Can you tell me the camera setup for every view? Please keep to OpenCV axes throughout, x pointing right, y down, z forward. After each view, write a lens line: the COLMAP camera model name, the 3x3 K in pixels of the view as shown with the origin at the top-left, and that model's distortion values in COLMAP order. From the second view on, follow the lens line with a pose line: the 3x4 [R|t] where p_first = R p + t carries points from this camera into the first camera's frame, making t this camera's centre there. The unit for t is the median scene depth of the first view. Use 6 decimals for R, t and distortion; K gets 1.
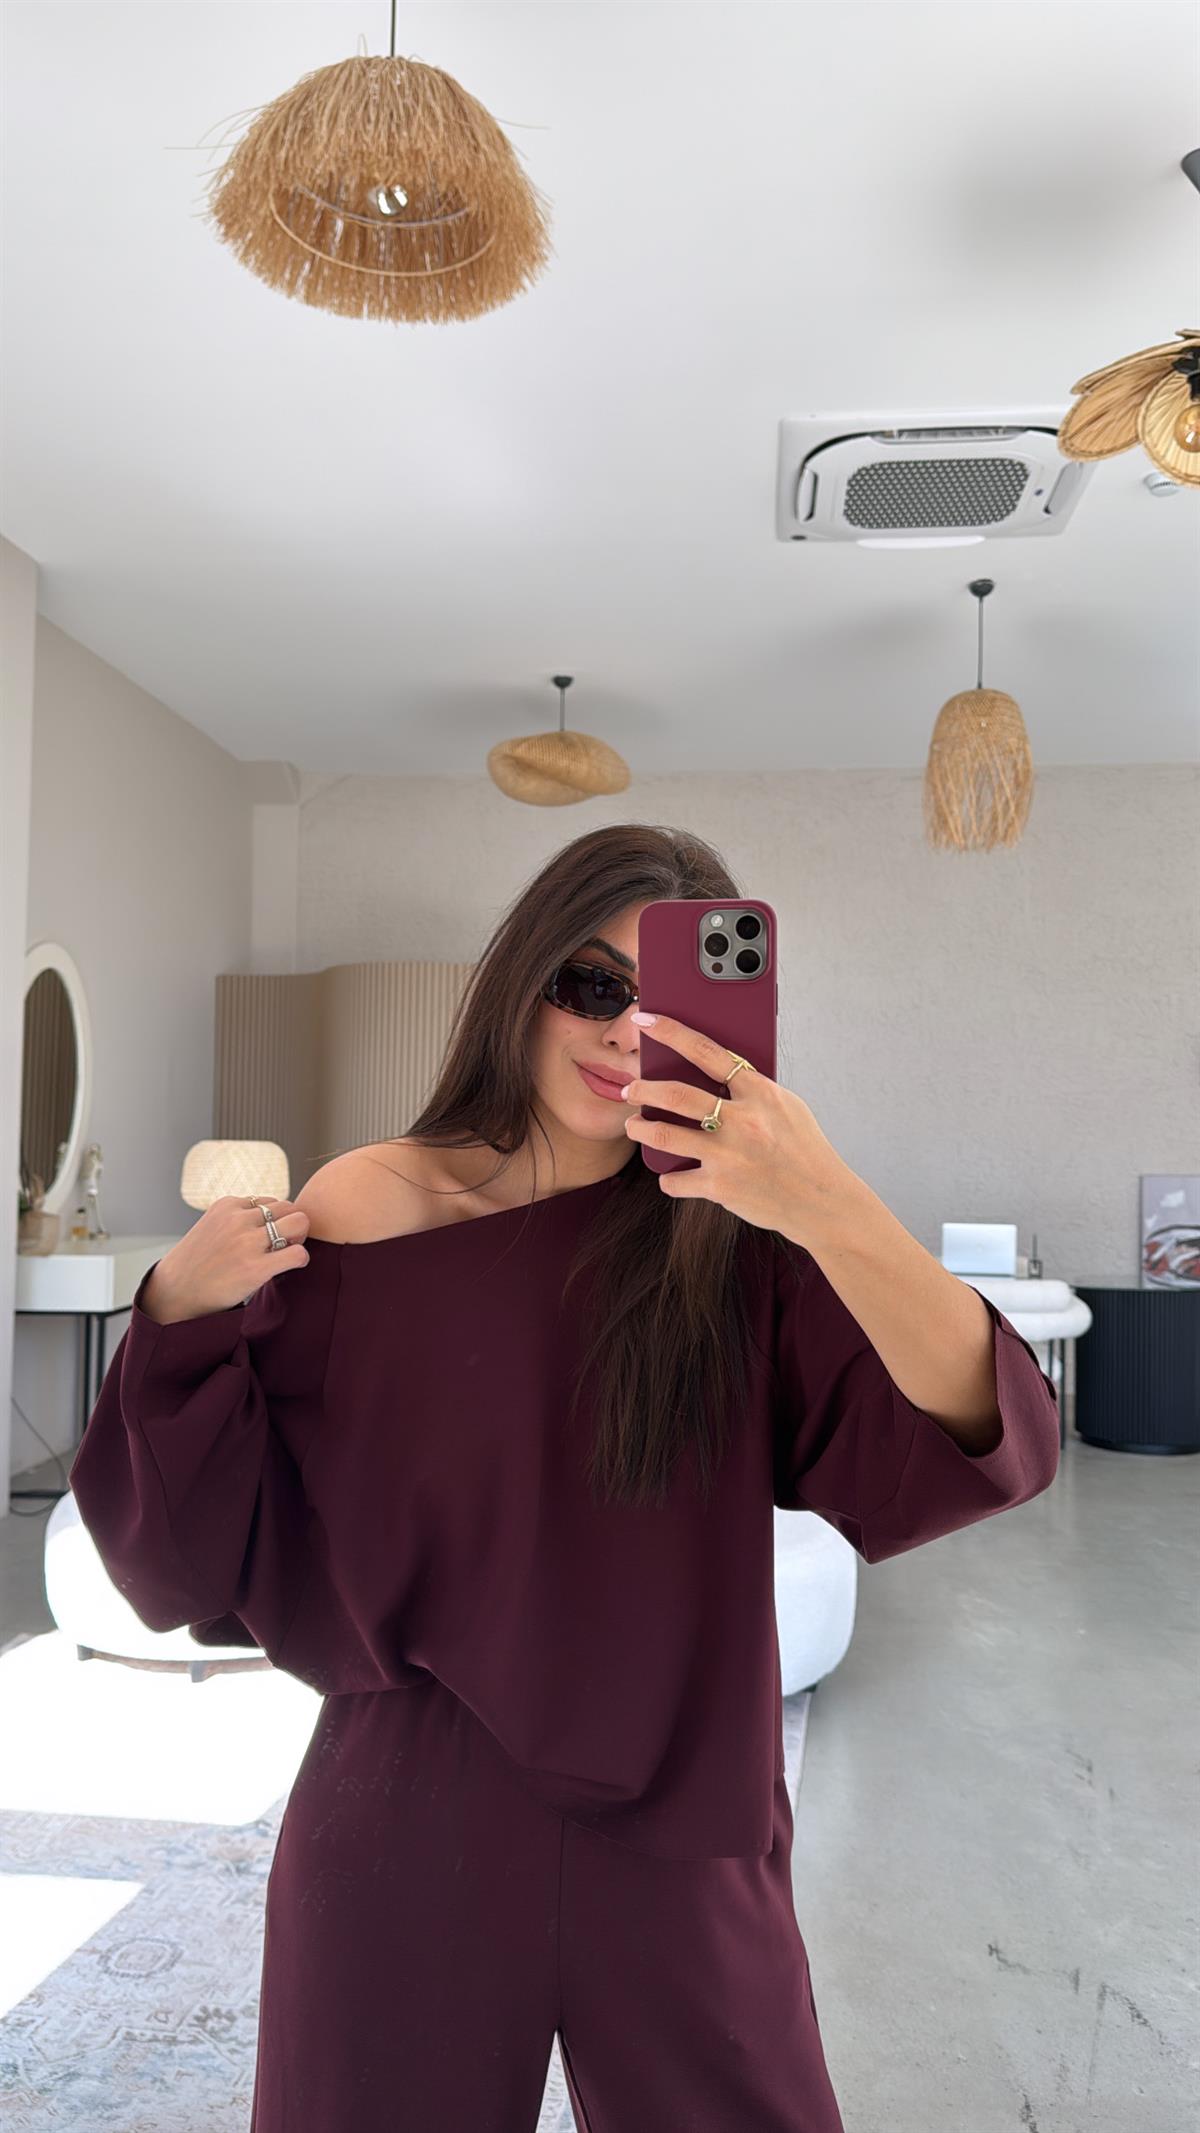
lens RADIAL K [[1464.0, 0, 600.0], [0, 1464.0, 1066.5], [0, 0, 1]] dist [0.008434, 0.001355]
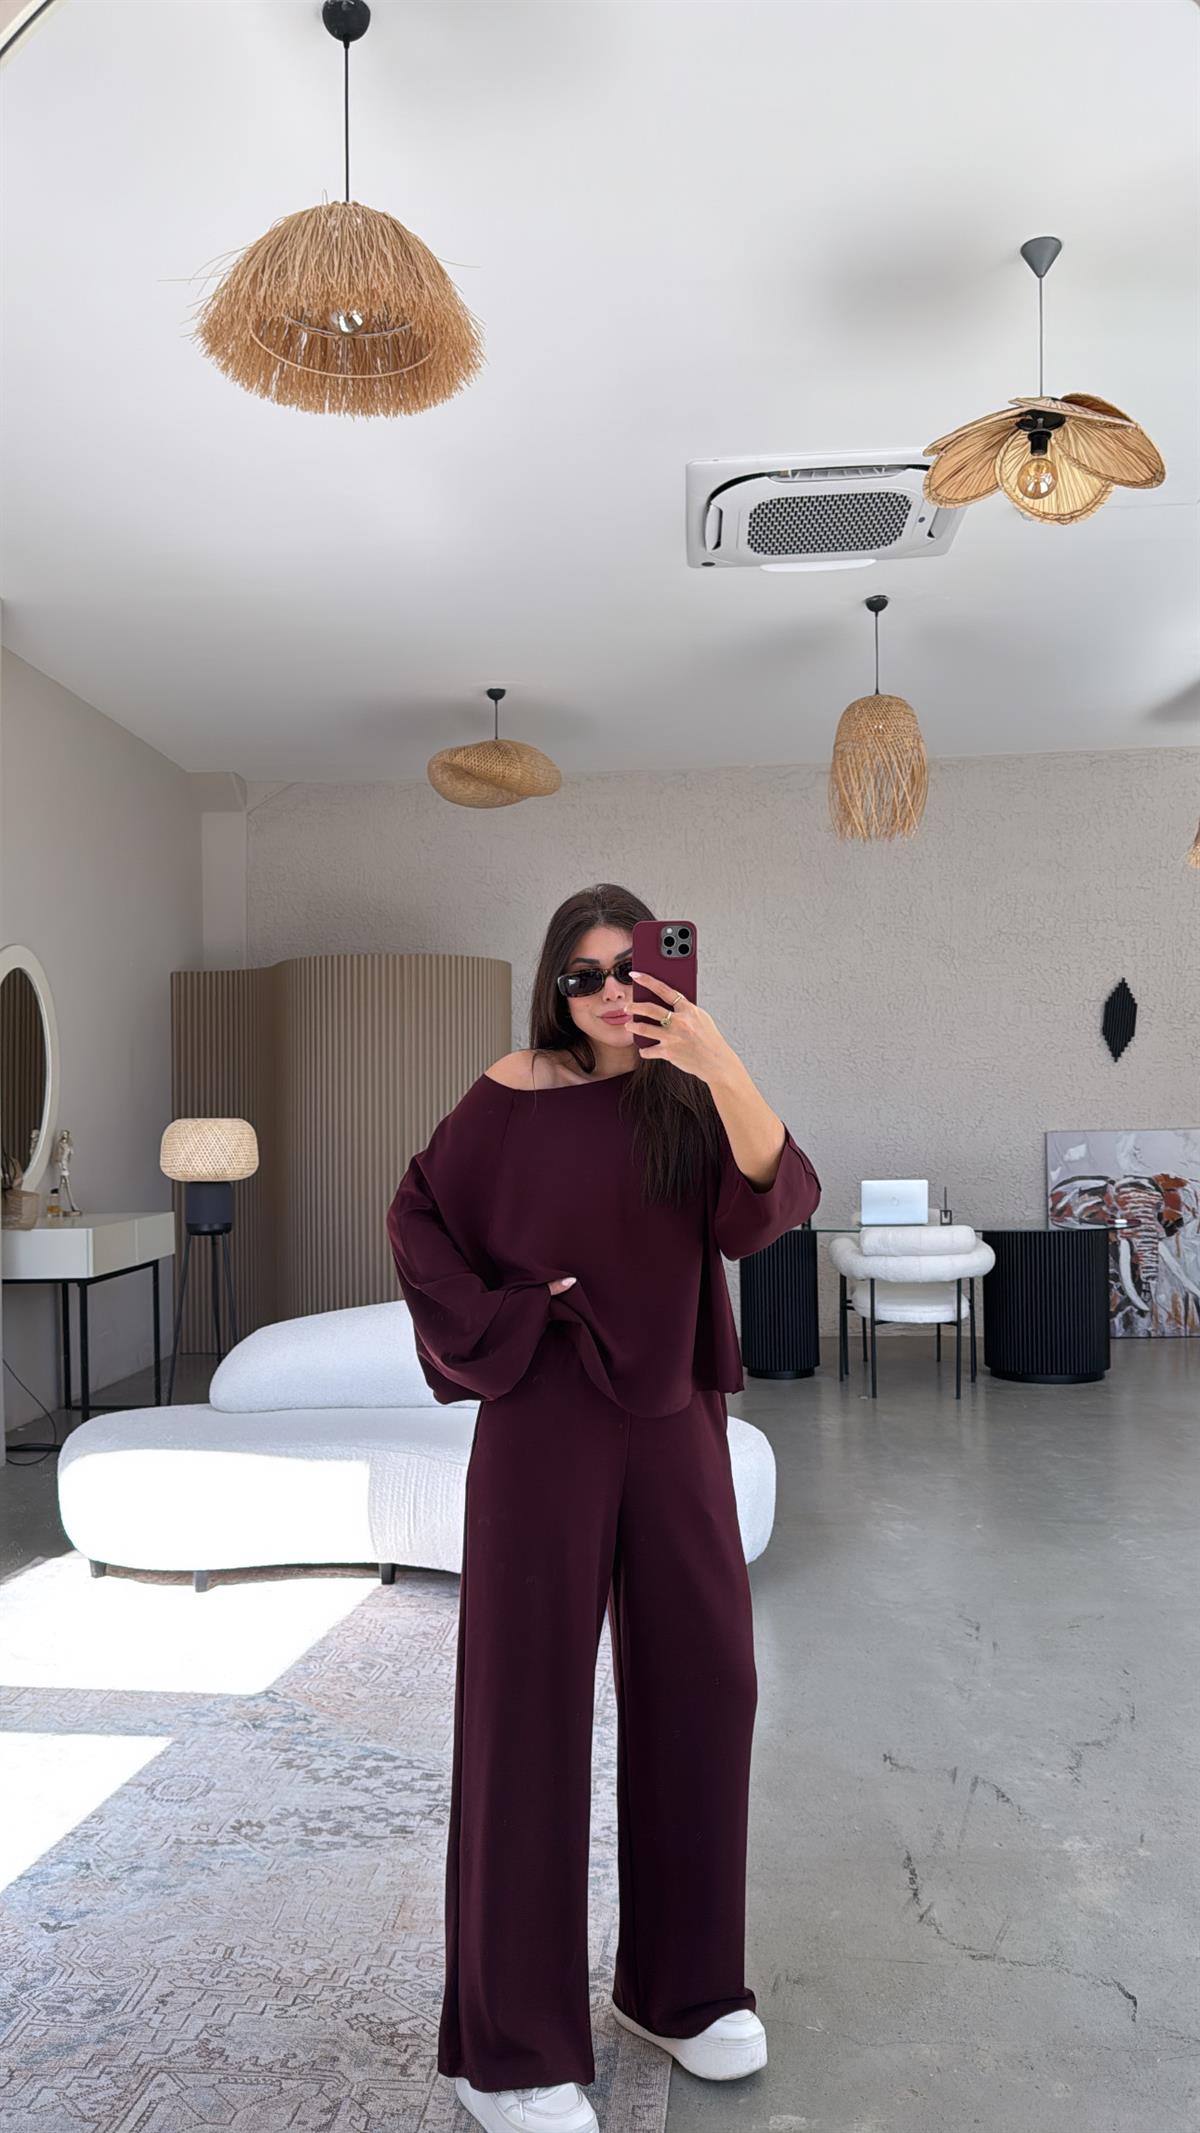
lens RADIAL K [[1461.6, 0, 596.5], [0, 1461.6, 1052.3], [0, 0, 1]] dist [-0.000681, 0.002136]
pose [[0.998888, -0.027743, 0.038112, -0.001849], [0.027785, 0.999614, -0.000589, 0.014137], [-0.038081, 0.001647, 0.999273, -0.190209]]
